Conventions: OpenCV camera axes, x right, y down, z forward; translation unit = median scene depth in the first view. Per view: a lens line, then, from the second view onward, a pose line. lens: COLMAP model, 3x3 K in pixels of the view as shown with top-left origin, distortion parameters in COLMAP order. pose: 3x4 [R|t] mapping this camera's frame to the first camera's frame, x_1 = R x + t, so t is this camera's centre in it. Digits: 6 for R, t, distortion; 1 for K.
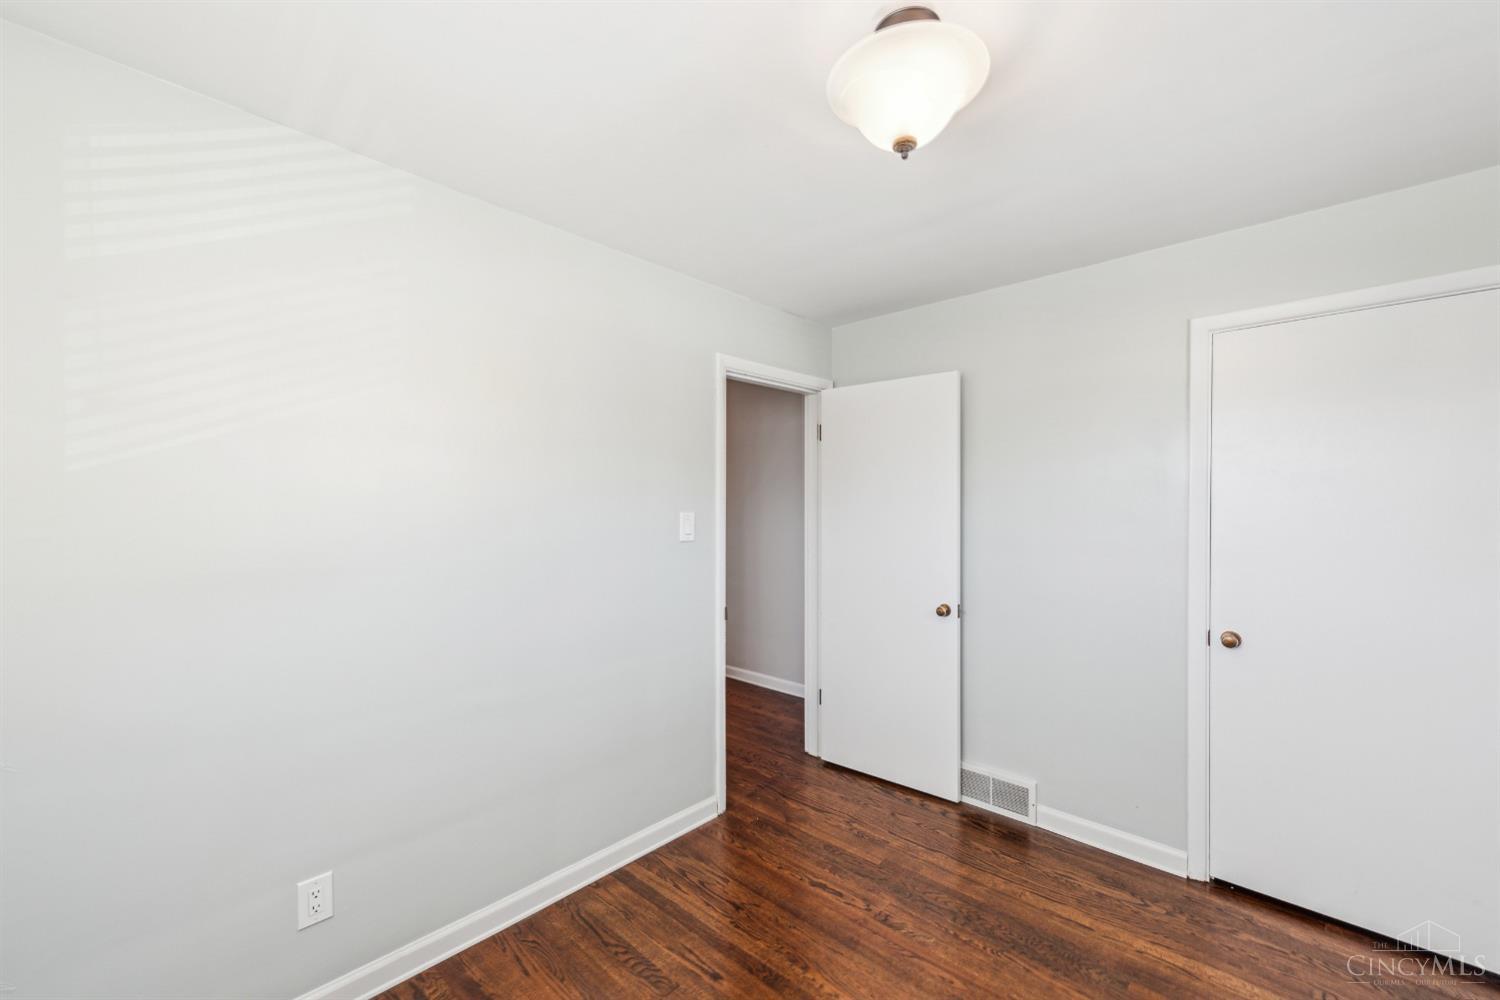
lens RADIAL K [[599.6, 0, 746.4], [0, 599.6, 506.5], [0, 0, 1]] dist [-0.000195, -0.000039]
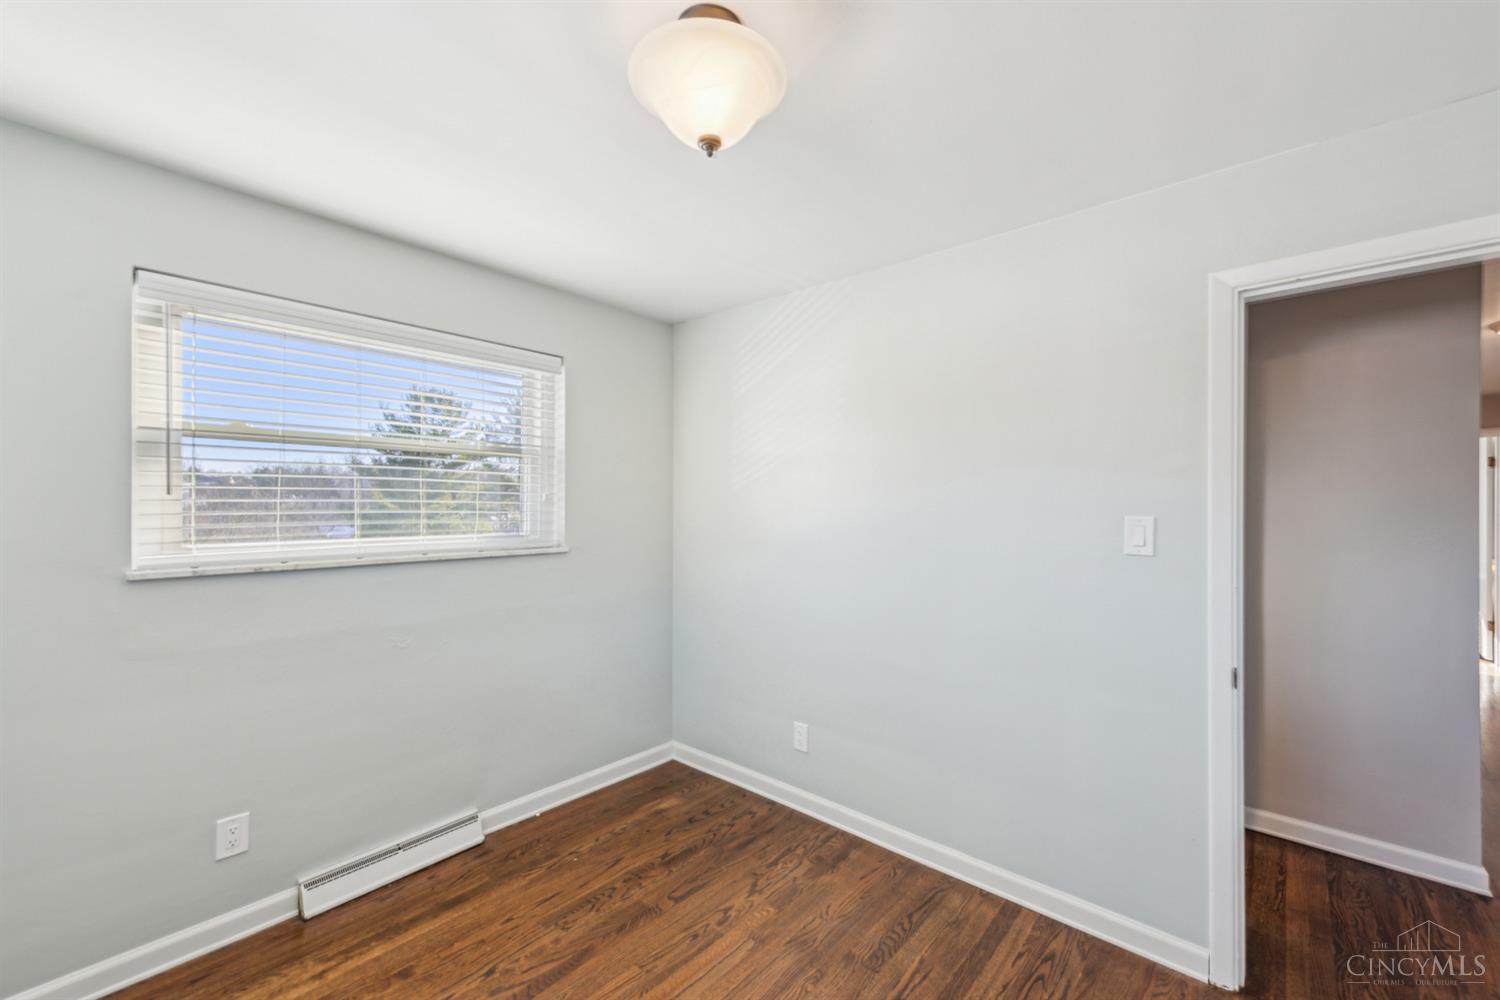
lens RADIAL K [[591.7, 0, 756.0], [0, 591.7, 502.2], [0, 0, 1]] dist [-0.000566, -0.000224]
pose [[0.048697, -0.004798, -0.998802, 0.760575], [-0.007743, 0.999957, -0.005181, 0.000917], [0.998784, 0.007986, 0.048658, 0.628989]]
